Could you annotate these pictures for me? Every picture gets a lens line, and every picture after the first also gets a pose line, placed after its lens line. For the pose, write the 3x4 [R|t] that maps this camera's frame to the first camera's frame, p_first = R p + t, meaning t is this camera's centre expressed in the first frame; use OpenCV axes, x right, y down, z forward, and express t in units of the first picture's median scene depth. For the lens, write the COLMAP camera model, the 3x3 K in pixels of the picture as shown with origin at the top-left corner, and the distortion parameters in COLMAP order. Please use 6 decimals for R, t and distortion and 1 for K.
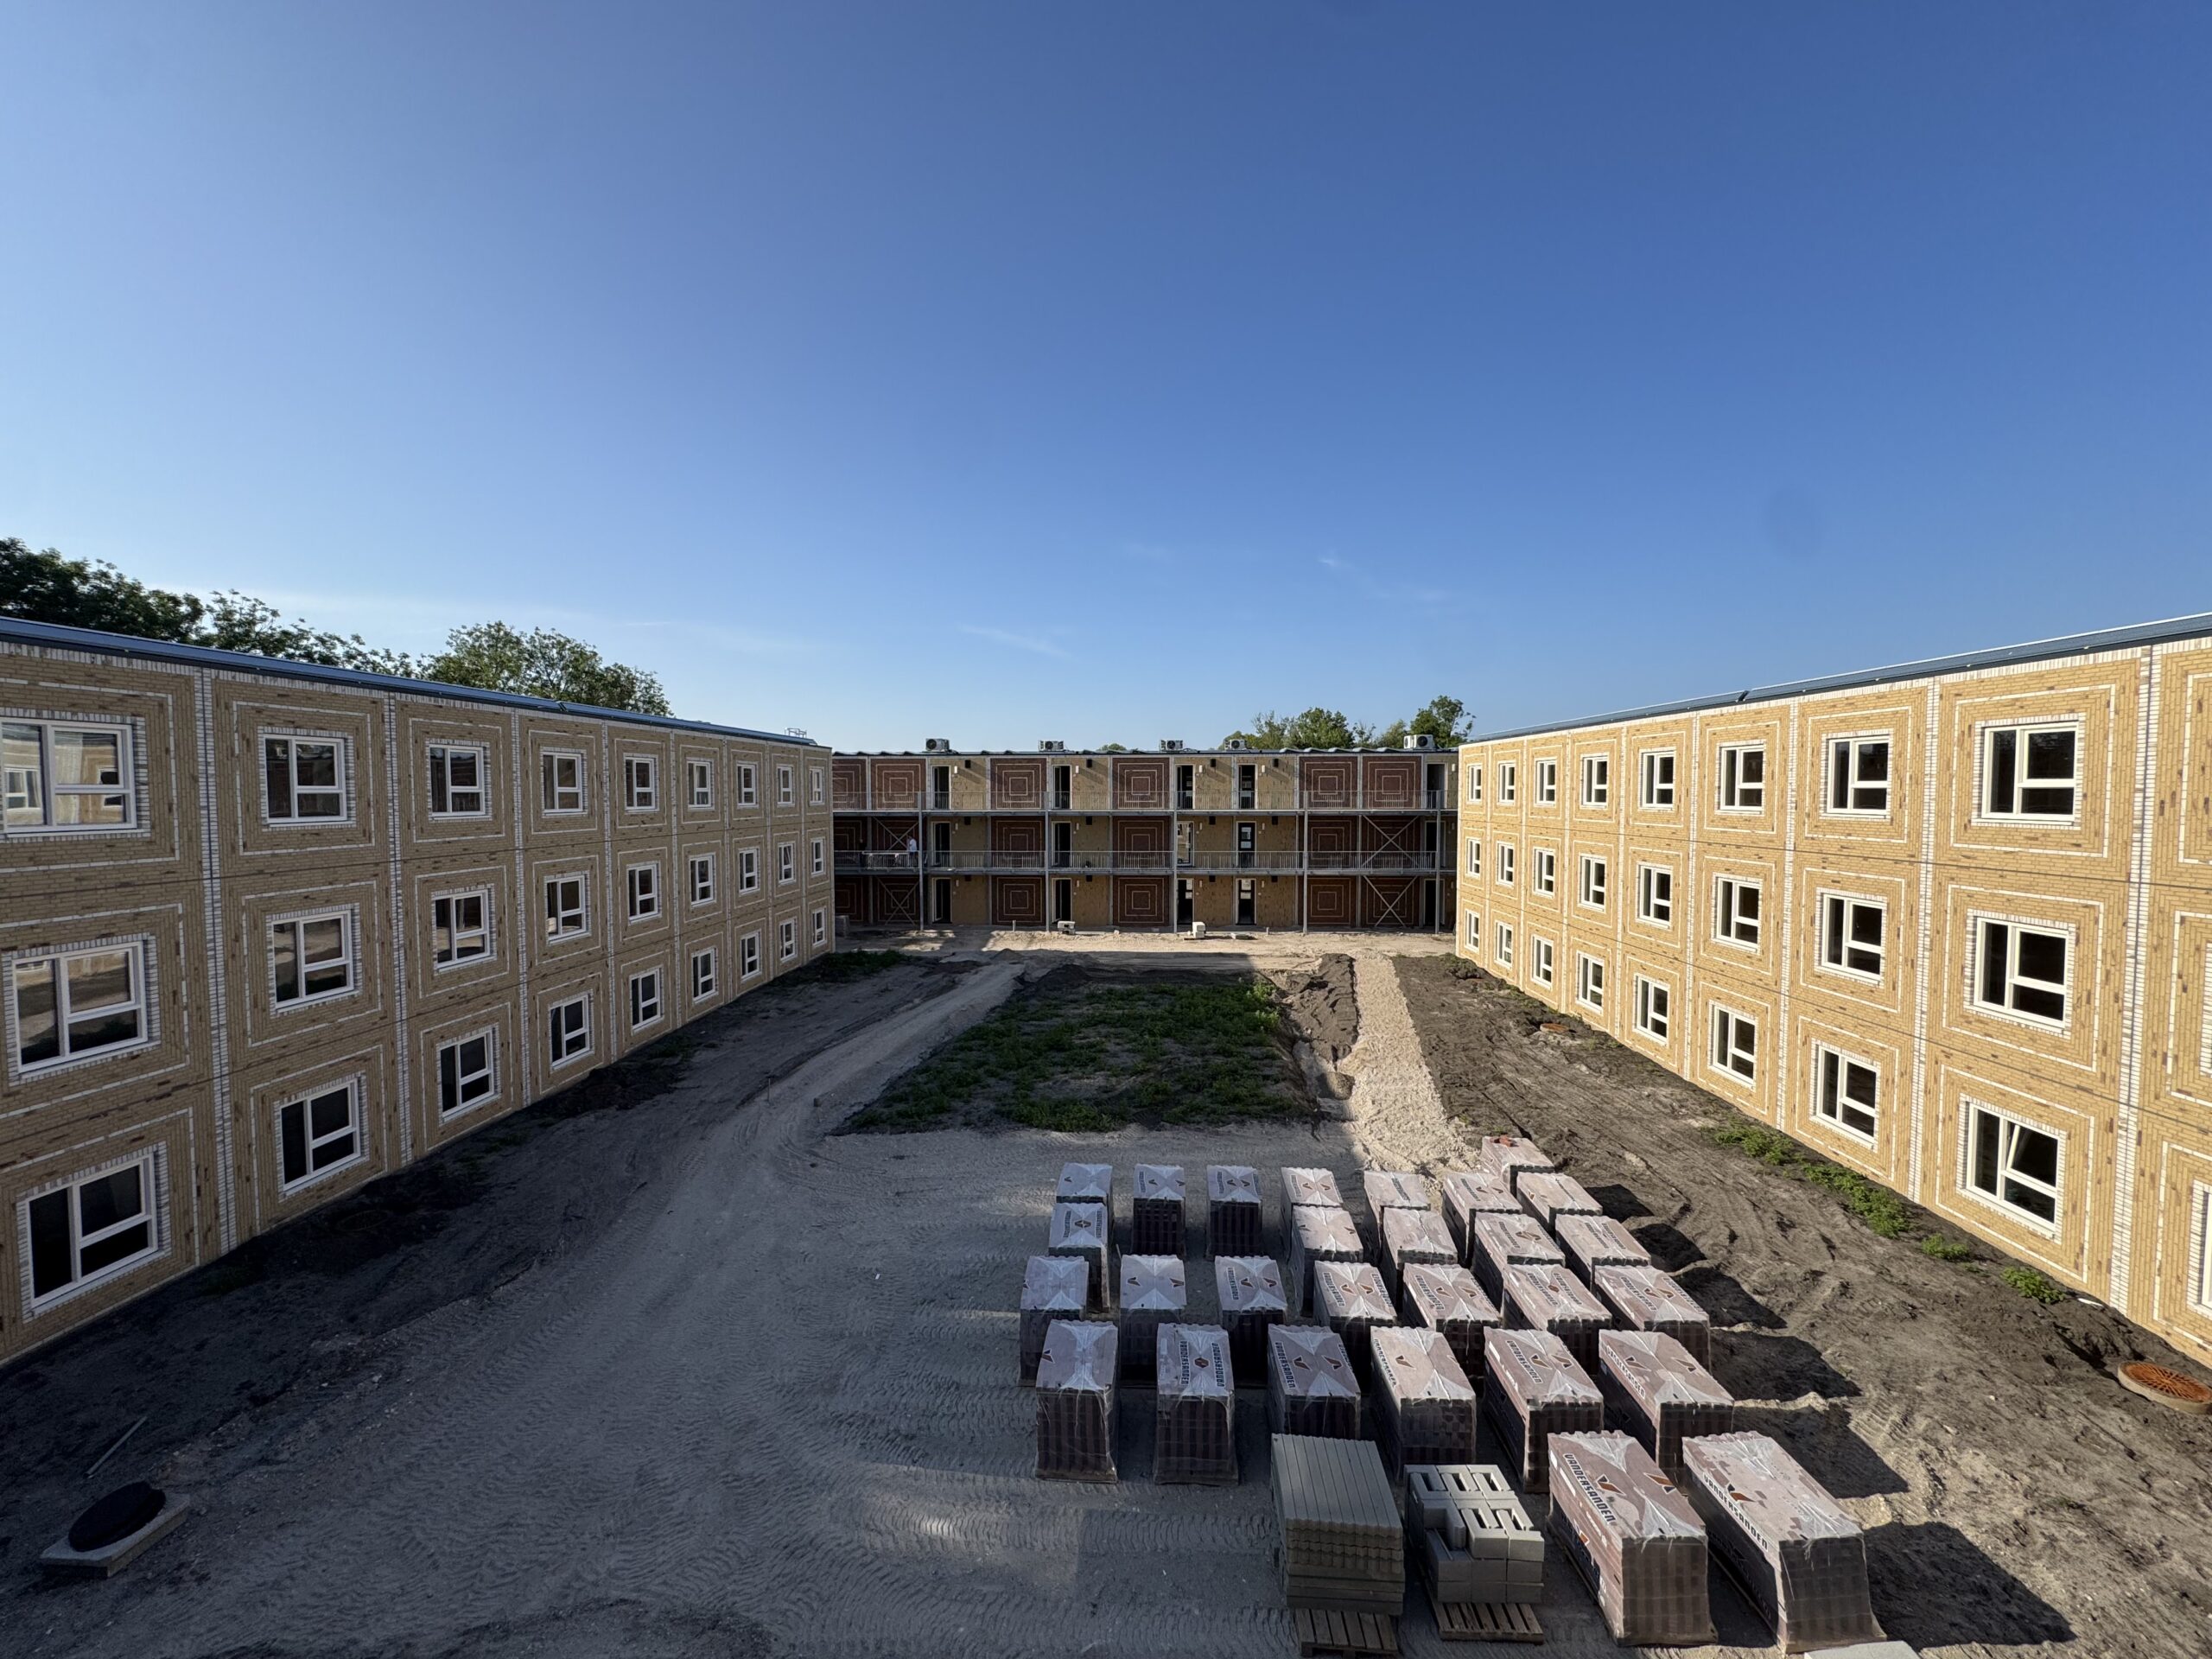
lens RADIAL K [[881.3, 0, 1105.2], [0, 881.3, 827.7], [0, 0, 1]] dist [0.002623, 0.000477]
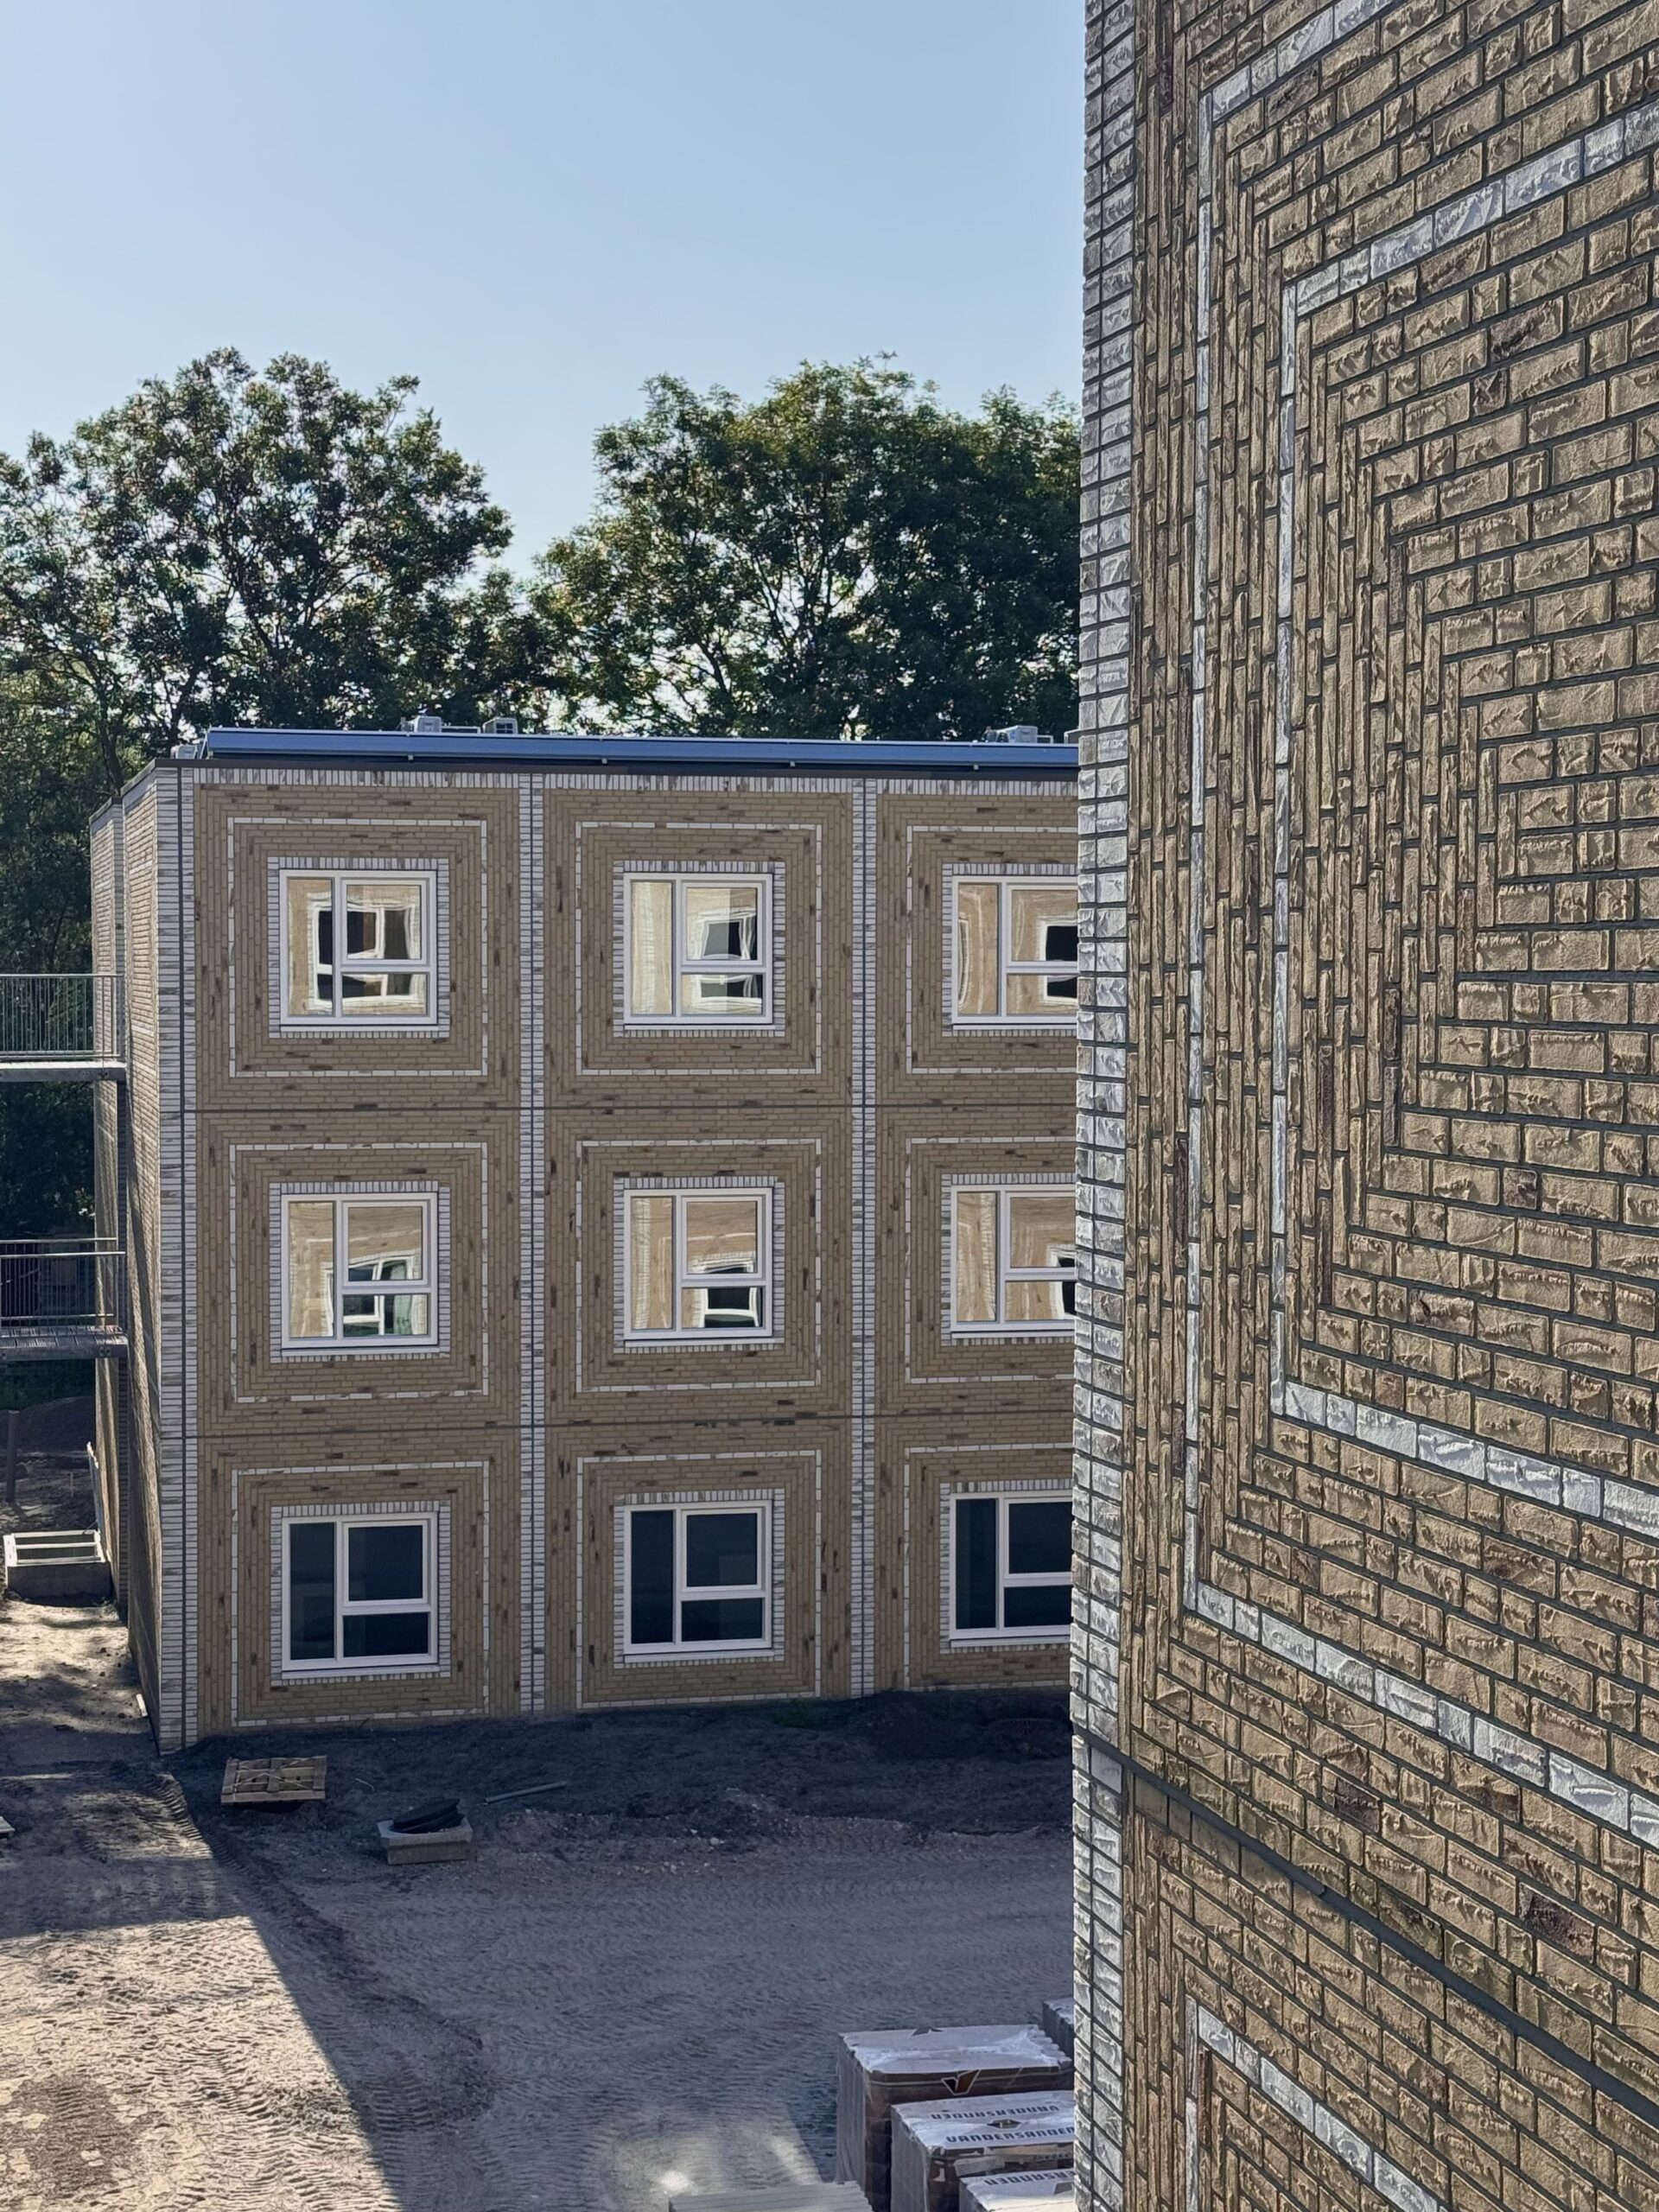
lens RADIAL K [[3607.7, 0, 828.8], [0, 3607.7, 1107.3], [0, 0, 1]] dist [0.061206, 0.000000]
pose [[0.288903, 0.042873, -0.956398, 1.556622], [-0.044660, 0.998513, 0.031271, -0.023300], [0.956316, 0.033678, 0.290388, 0.224440]]
